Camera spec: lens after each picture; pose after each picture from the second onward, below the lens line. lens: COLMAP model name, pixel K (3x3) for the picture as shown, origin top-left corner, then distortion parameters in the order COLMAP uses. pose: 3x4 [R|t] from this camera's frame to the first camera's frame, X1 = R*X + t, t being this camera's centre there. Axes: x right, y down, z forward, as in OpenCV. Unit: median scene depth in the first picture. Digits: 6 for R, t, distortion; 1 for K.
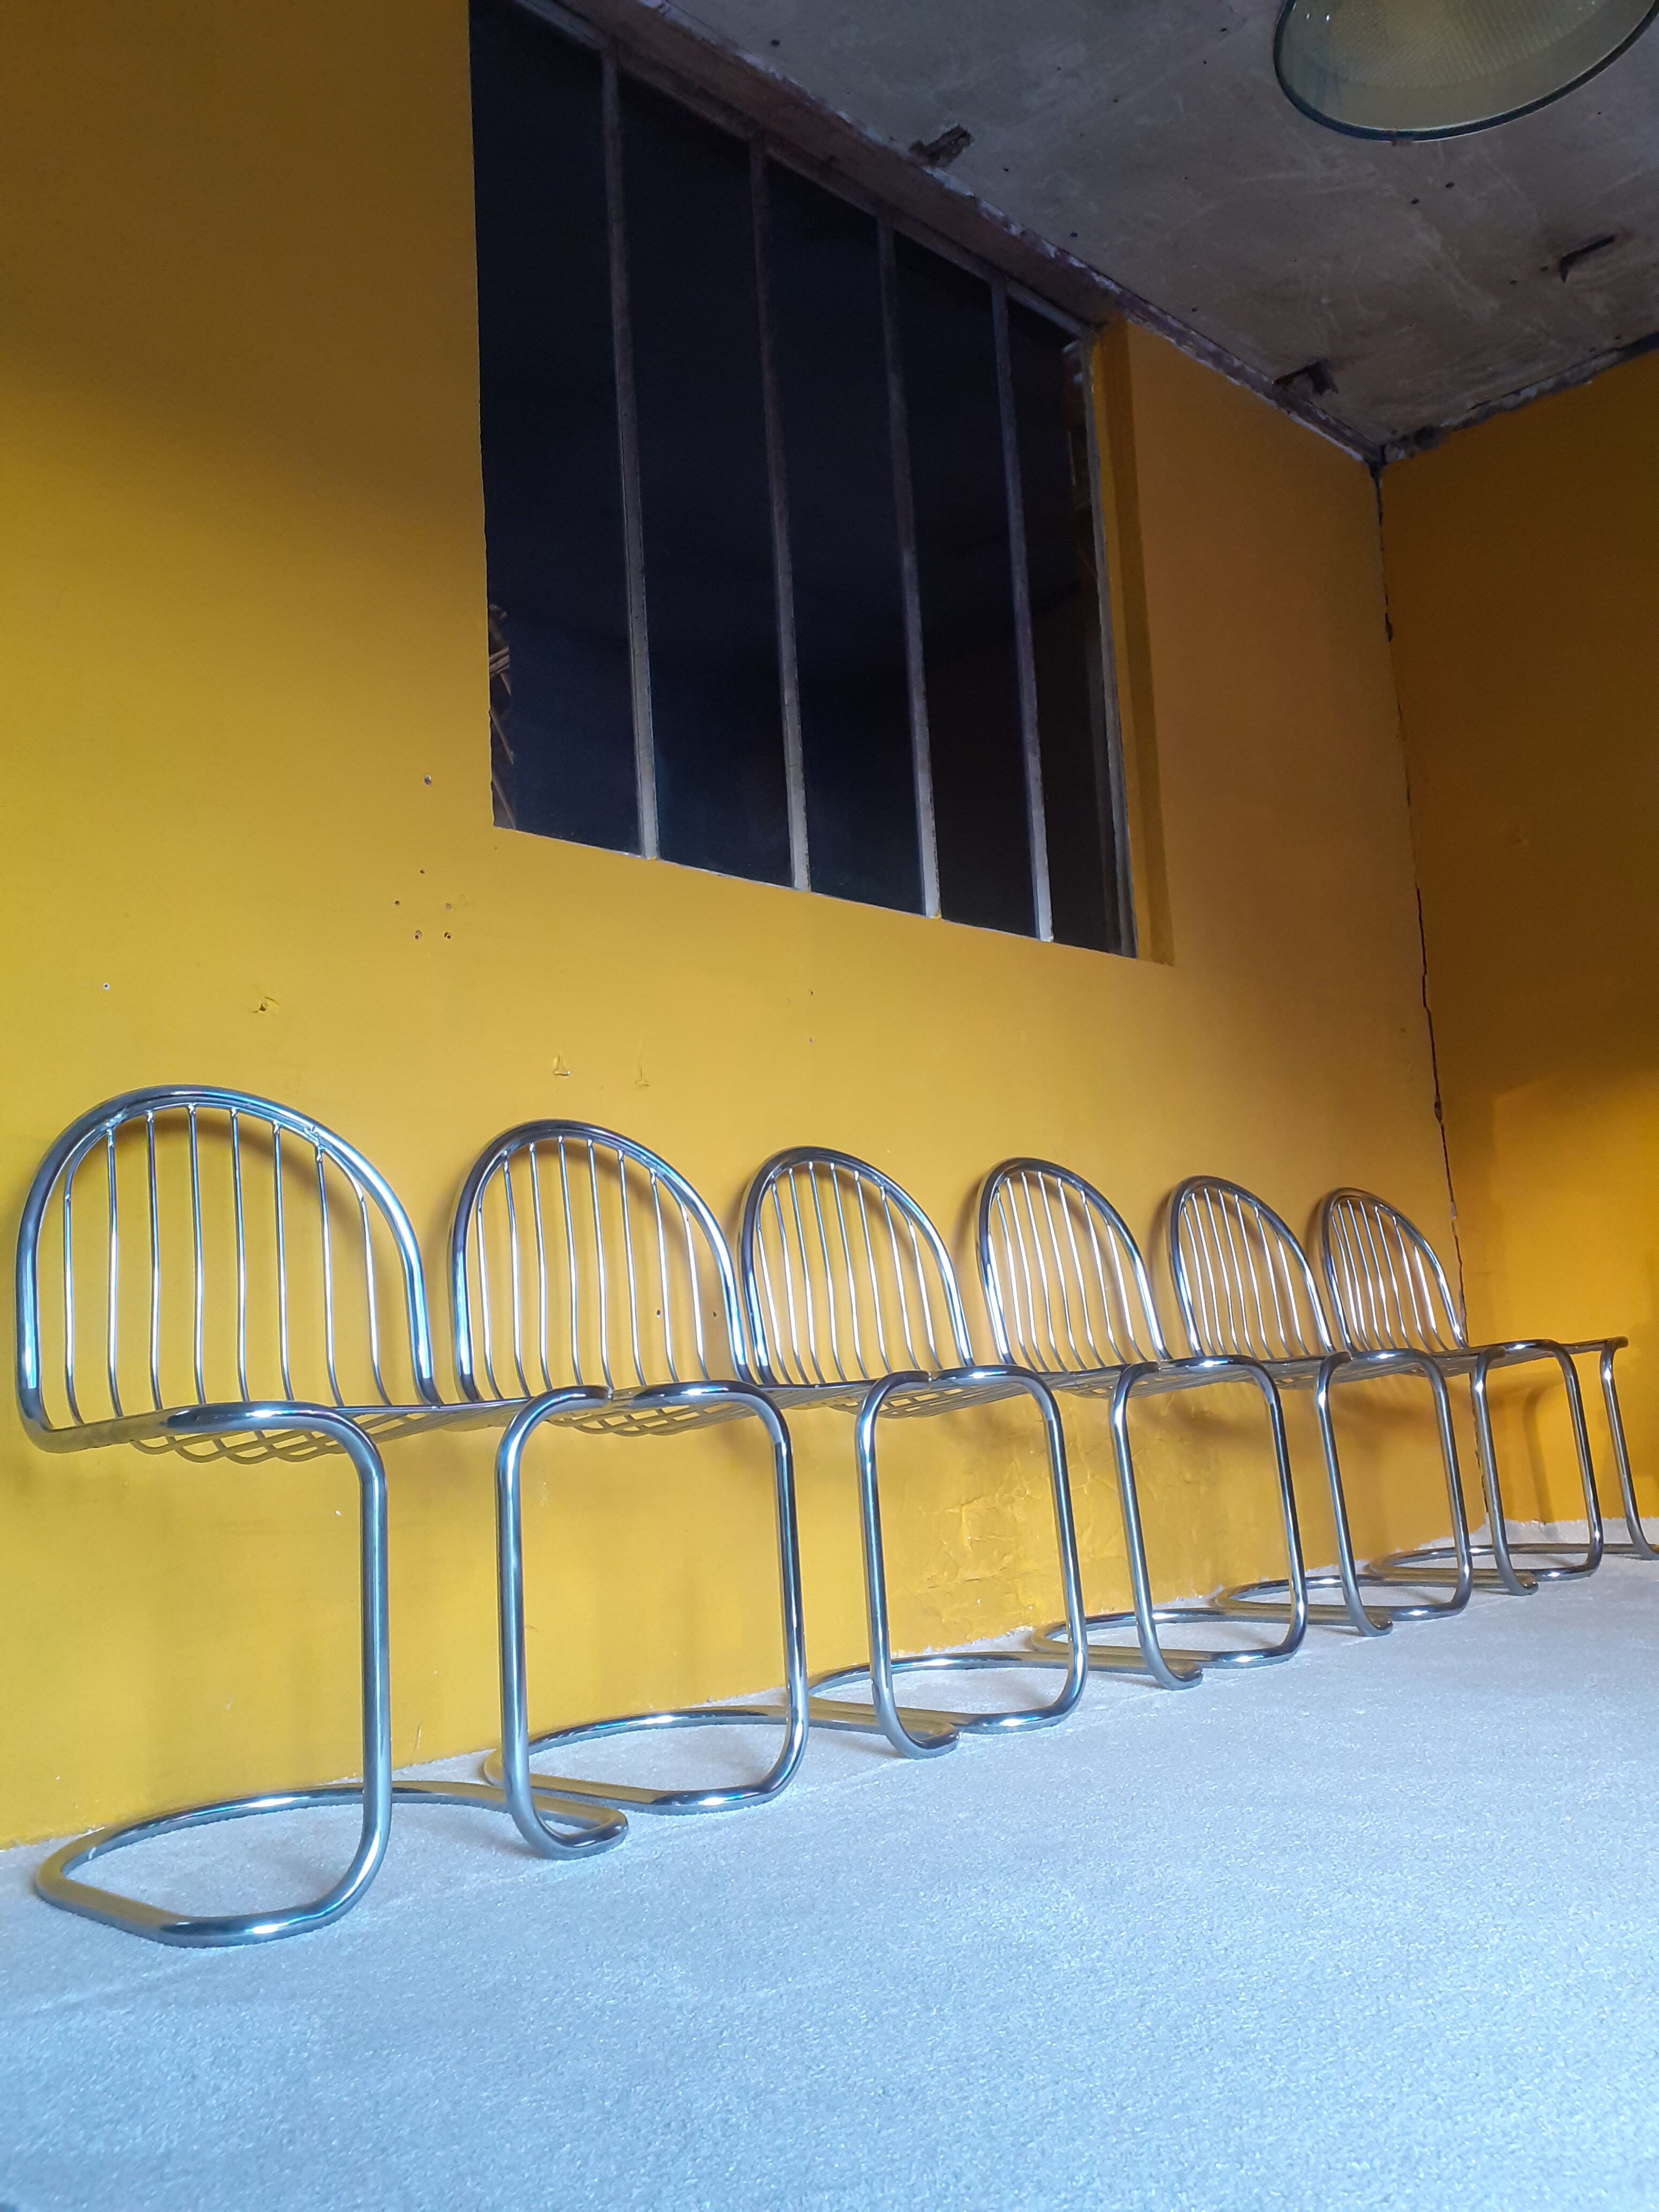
lens RADIAL K [[1746.1, 0, 827.2], [0, 1746.1, 1096.7], [0, 0, 1]] dist [0.015673, -0.030400]
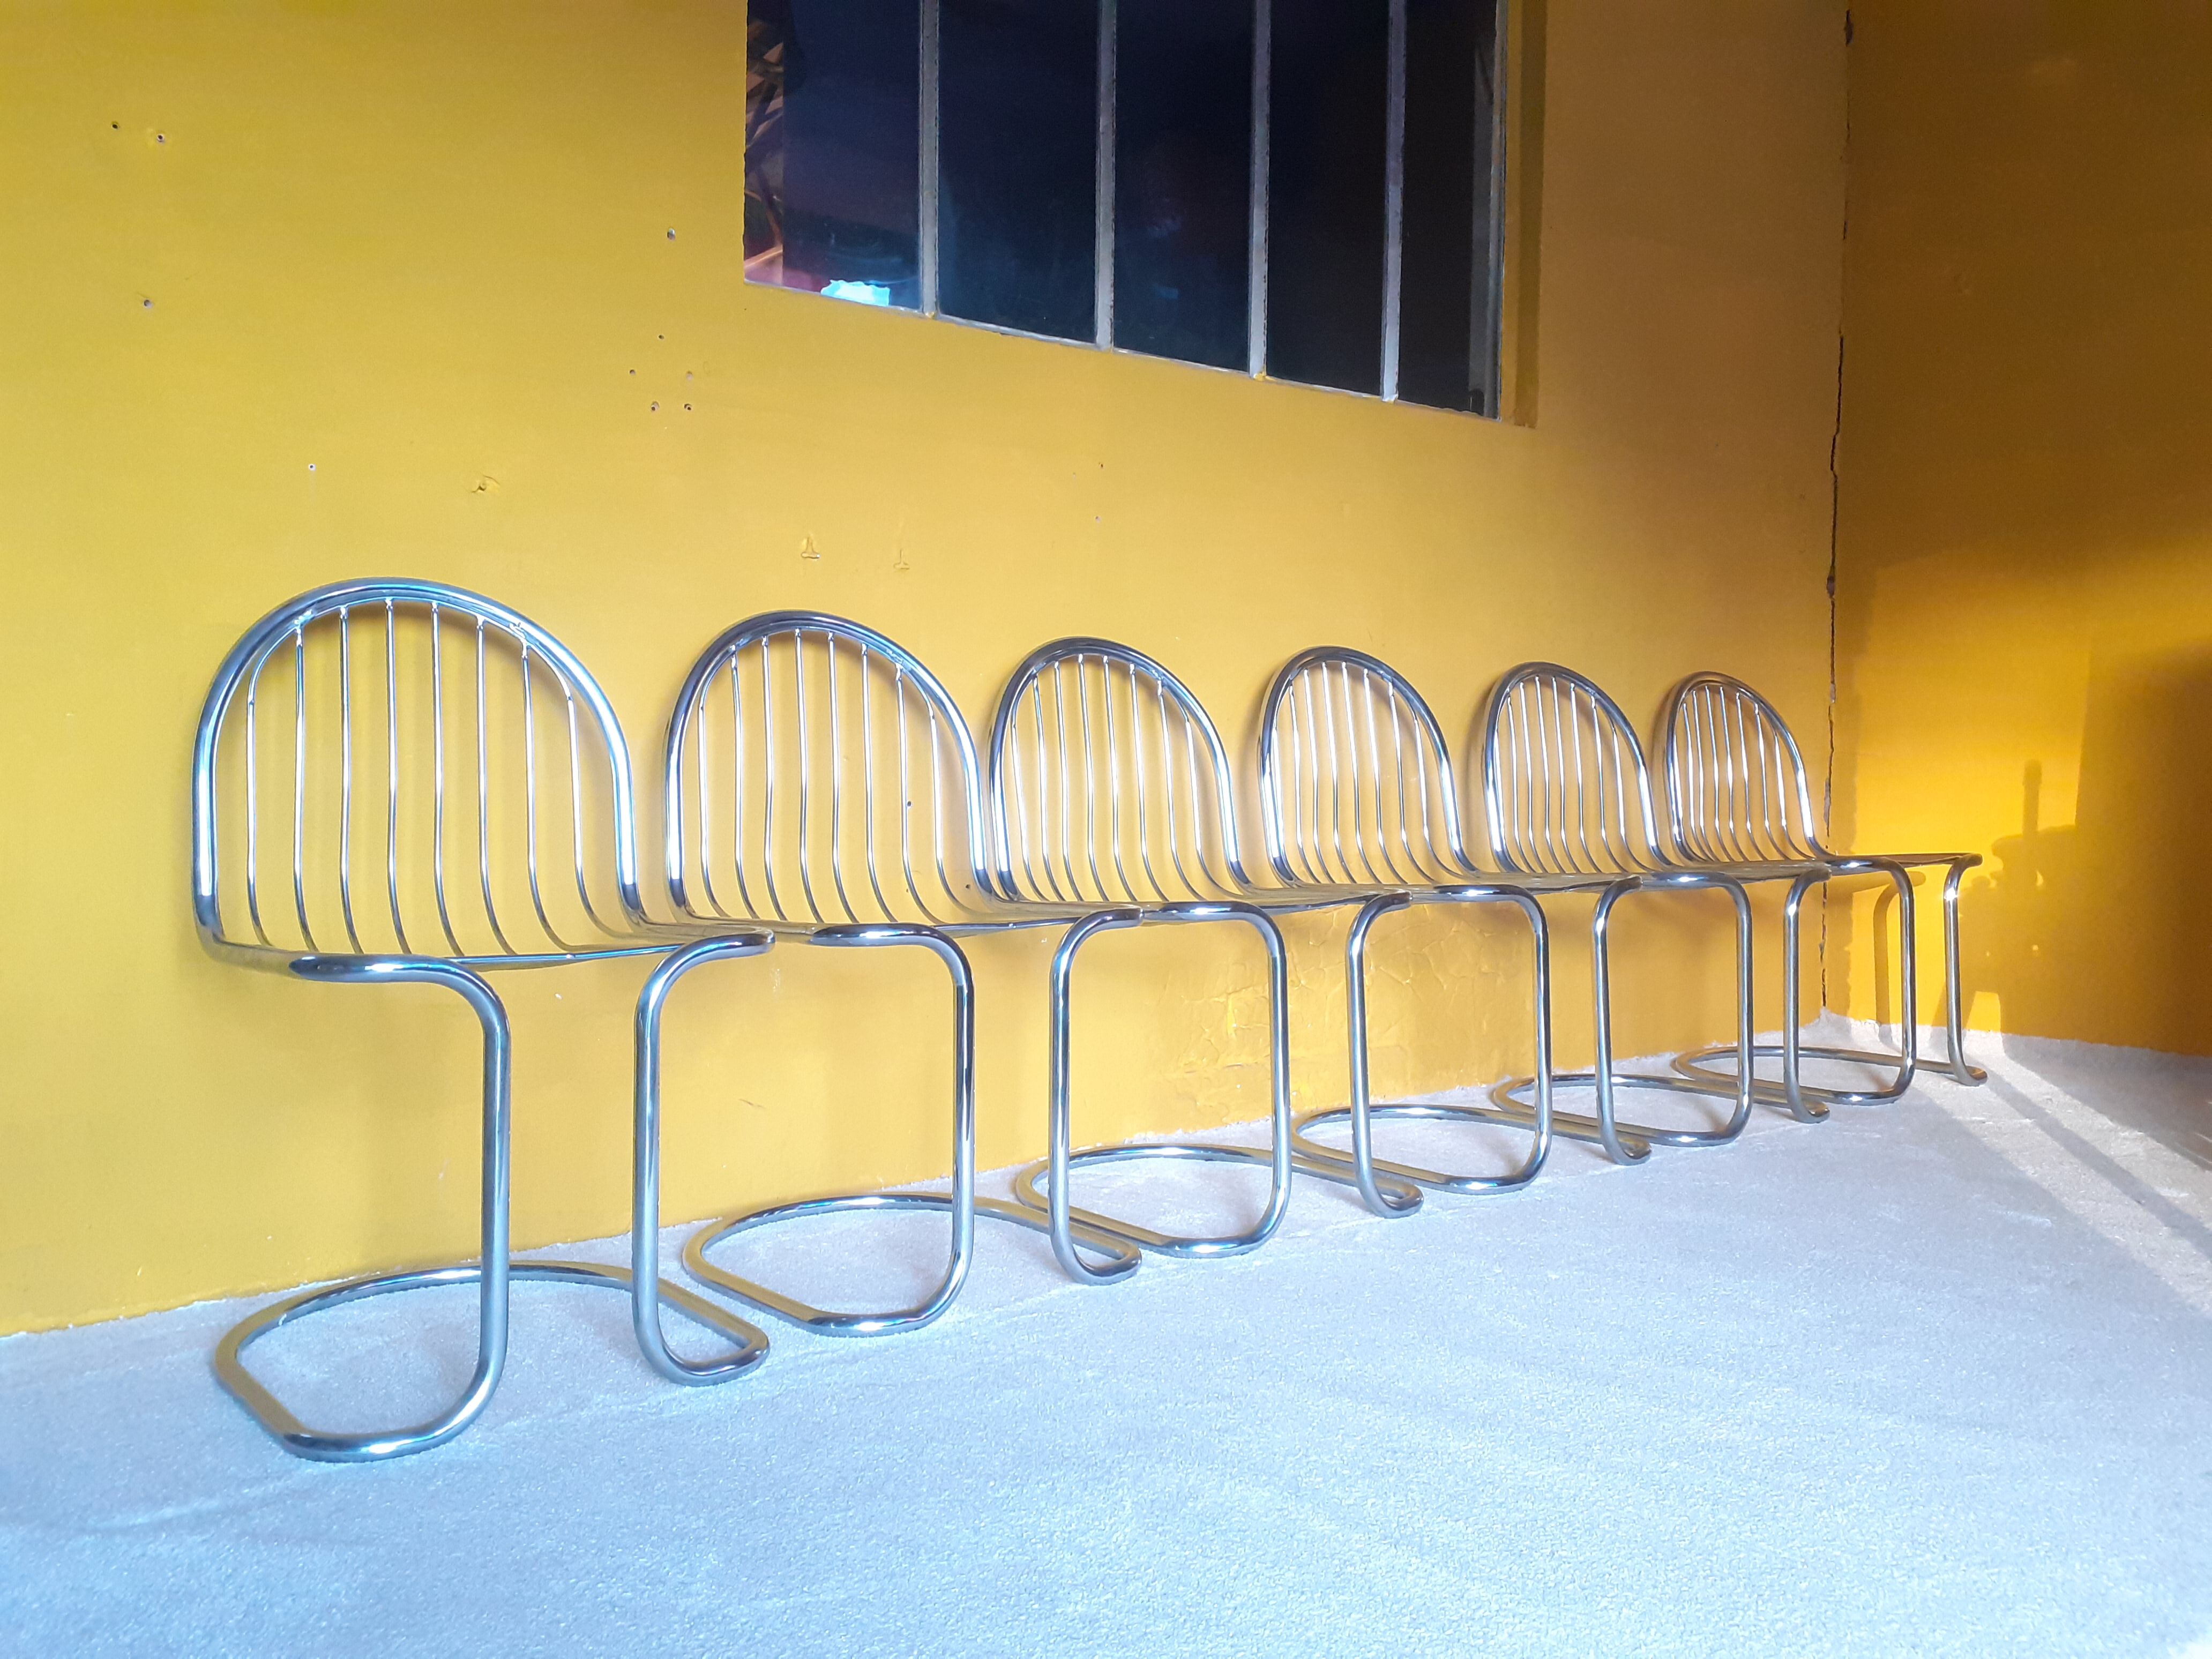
lens RADIAL K [[1746.1, 0, 1096.1], [0, 1746.1, 798.5], [0, 0, 1]] dist [0.015673, -0.030400]
pose [[0.993074, 0.071243, -0.093428, 0.081489], [-0.051914, 0.979420, 0.195042, -0.061413], [0.105400, -0.188841, 0.976335, 0.039567]]
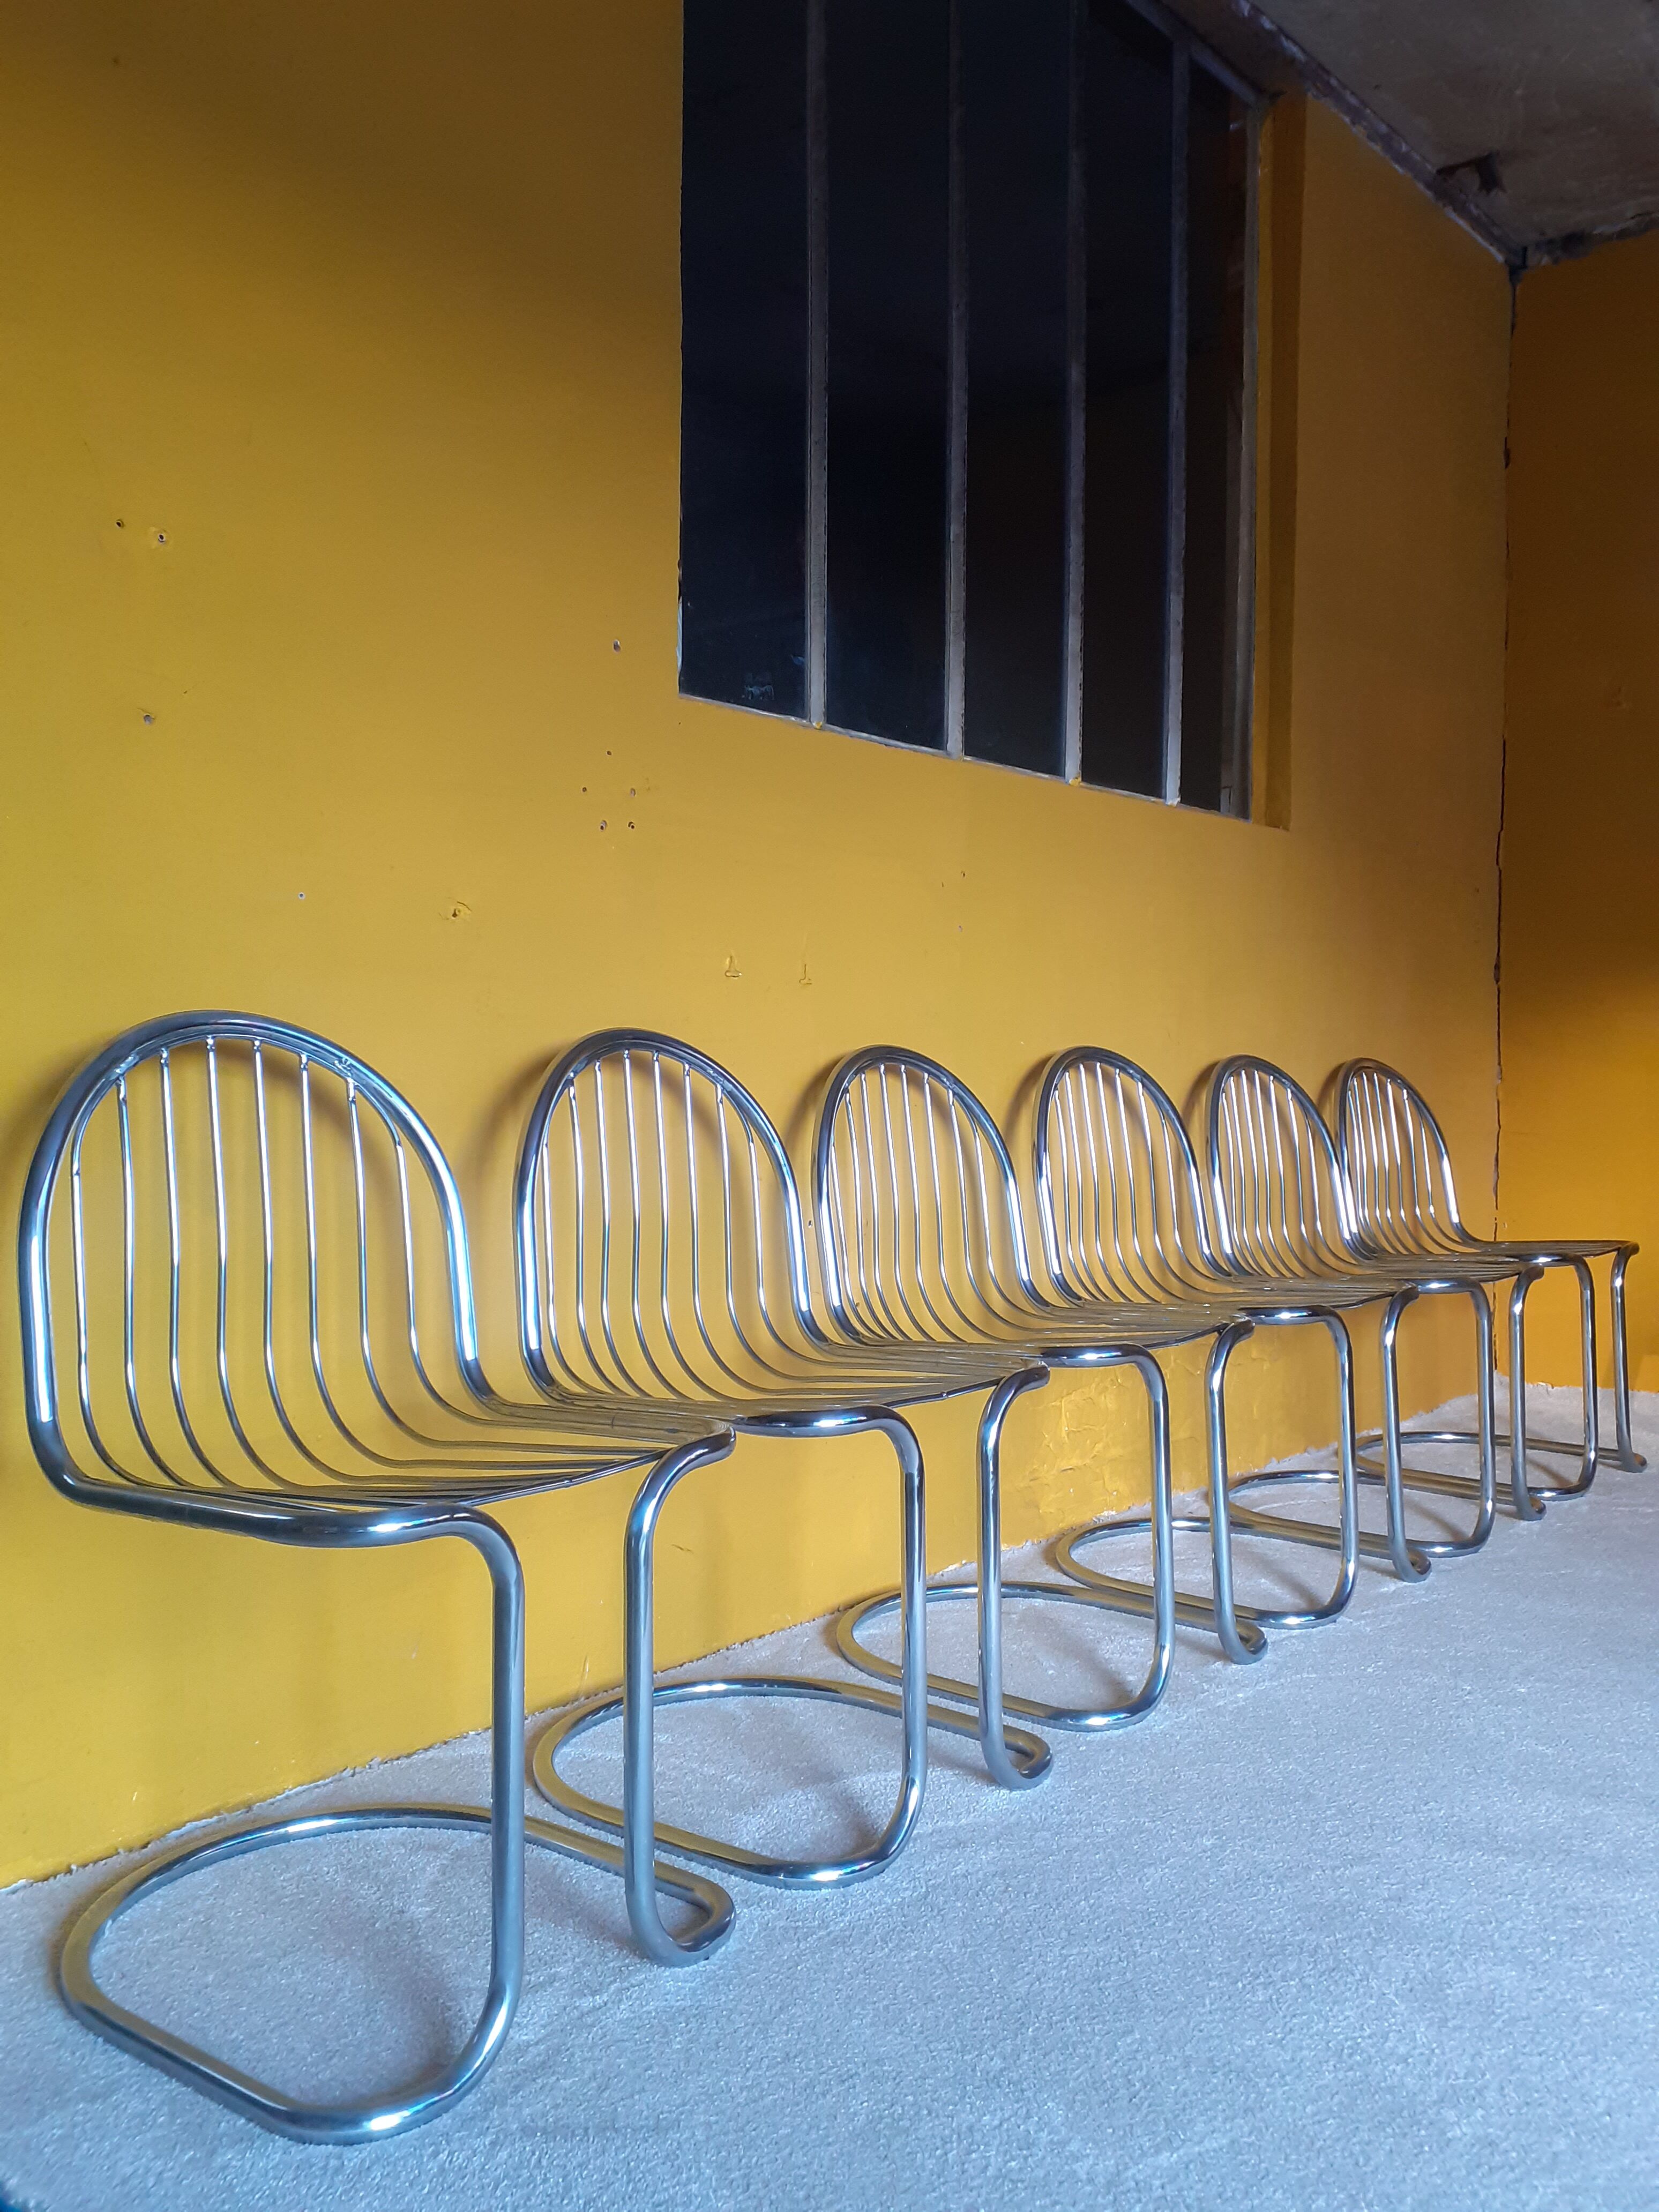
lens RADIAL K [[1746.1, 0, 845.7], [0, 1746.1, 1093.6], [0, 0, 1]] dist [0.015673, -0.030400]
pose [[0.995270, 0.064837, 0.072342, -0.123204], [-0.075913, 0.983749, 0.162714, -0.084206], [-0.060616, -0.167436, 0.984018, 0.054557]]
